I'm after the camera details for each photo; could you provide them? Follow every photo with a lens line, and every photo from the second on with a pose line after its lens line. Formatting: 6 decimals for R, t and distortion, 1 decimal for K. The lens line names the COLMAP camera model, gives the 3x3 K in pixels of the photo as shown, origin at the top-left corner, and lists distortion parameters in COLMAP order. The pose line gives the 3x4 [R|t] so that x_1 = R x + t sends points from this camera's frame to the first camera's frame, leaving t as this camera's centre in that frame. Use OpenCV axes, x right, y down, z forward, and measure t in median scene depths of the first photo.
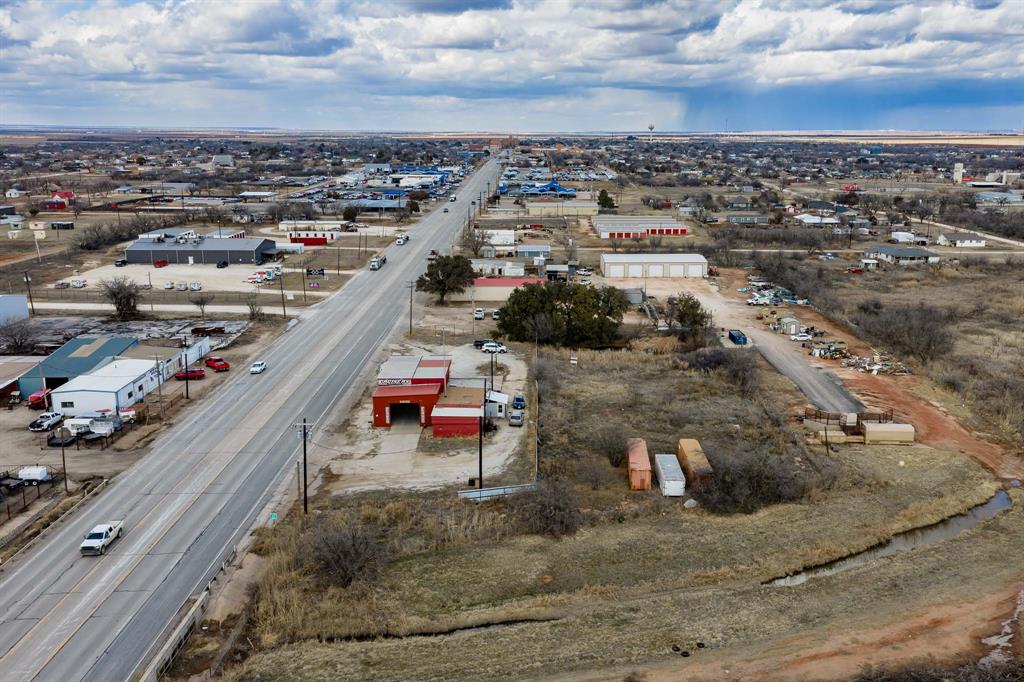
lens RADIAL K [[875.7, 0, 513.0], [0, 875.7, 339.3], [0, 0, 1]] dist [0.064522, -0.012562]
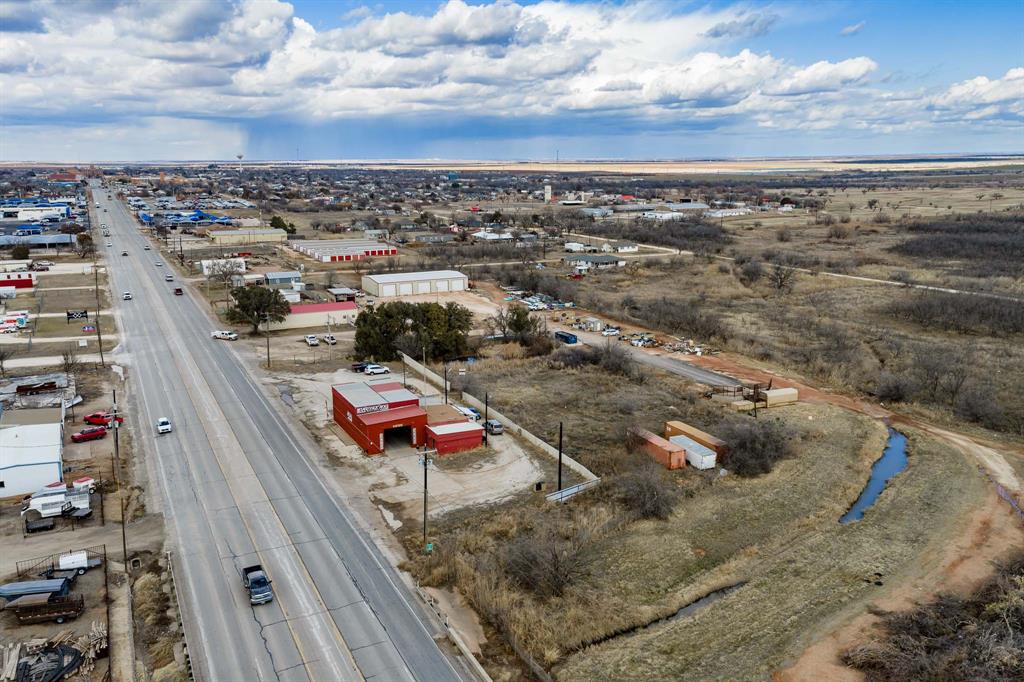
lens RADIAL K [[828.2, 0, 511.3], [0, 828.2, 341.9], [0, 0, 1]] dist [0.054892, 0.004056]
pose [[0.916053, -0.097986, 0.388903, -0.363145], [0.104213, 0.994542, 0.005110, -0.015530], [-0.387281, 0.035848, 0.921264, 0.068788]]
